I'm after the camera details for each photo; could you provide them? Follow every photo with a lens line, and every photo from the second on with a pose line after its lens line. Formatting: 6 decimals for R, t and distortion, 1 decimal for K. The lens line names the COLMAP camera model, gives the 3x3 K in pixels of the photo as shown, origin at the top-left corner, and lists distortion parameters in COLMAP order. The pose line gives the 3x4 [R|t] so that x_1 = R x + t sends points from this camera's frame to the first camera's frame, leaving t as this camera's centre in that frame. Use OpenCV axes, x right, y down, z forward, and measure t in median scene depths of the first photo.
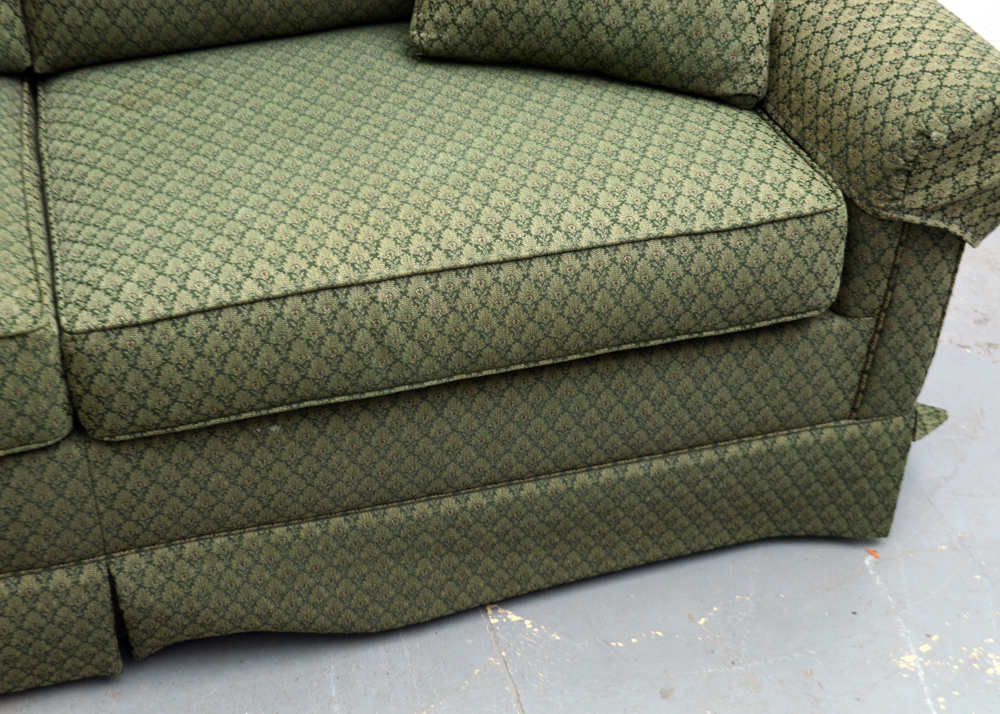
lens RADIAL K [[1485.5, 0, 500.0], [0, 1485.5, 357.0], [0, 0, 1]] dist [-0.020088, 0.009160]
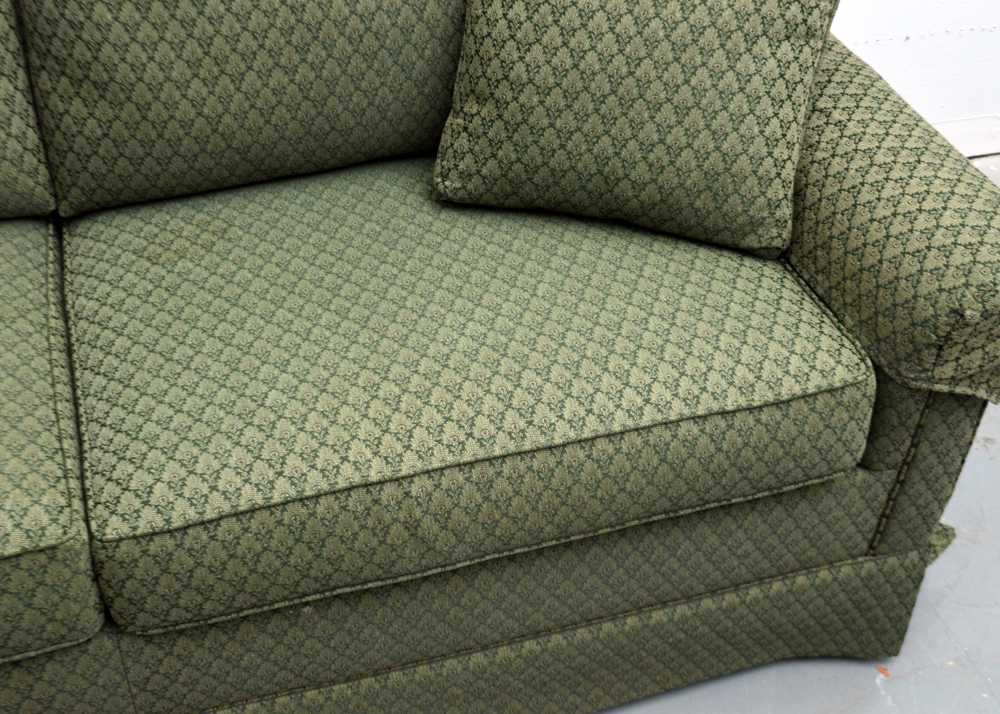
lens RADIAL K [[1339.2, 0, 500.0], [0, 1339.2, 357.0], [0, 0, 1]] dist [-0.019468, 0.003999]
pose [[0.999929, -0.004349, 0.011109, -0.029463], [0.003898, 0.999180, 0.040306, -0.148888], [-0.011276, -0.040260, 0.999126, 0.100186]]
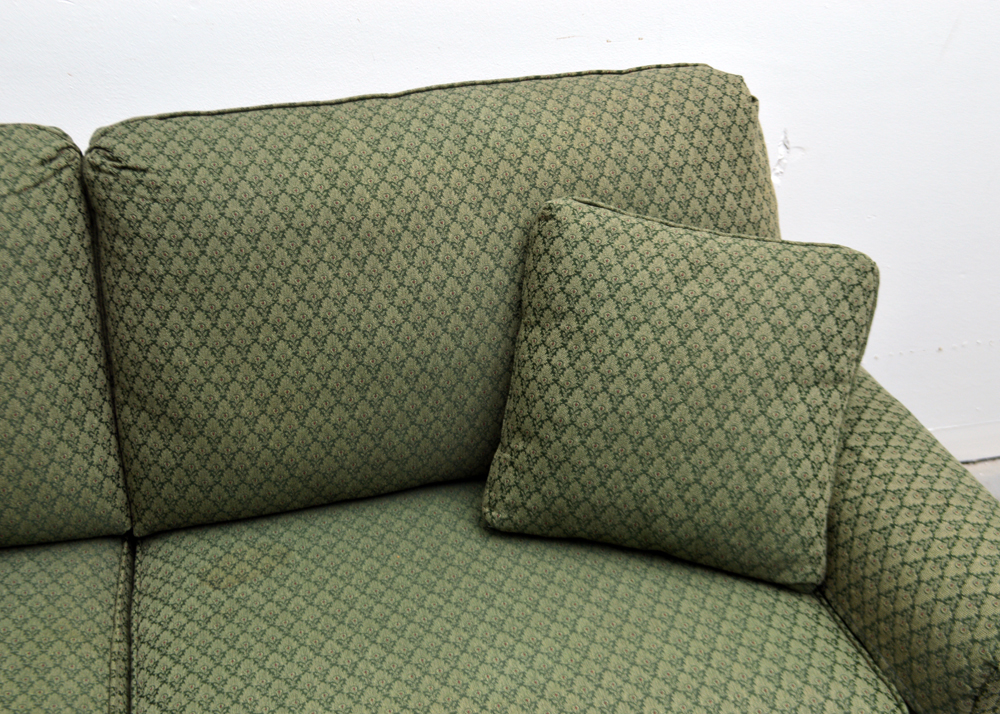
lens RADIAL K [[1236.2, 0, 500.0], [0, 1236.2, 357.0], [0, 0, 1]] dist [-0.020555, 0.002734]
pose [[0.998672, 0.003744, -0.051380, -0.003468], [-0.011044, 0.989729, -0.142529, -0.221012], [0.050319, 0.142907, 0.988456, 0.124205]]
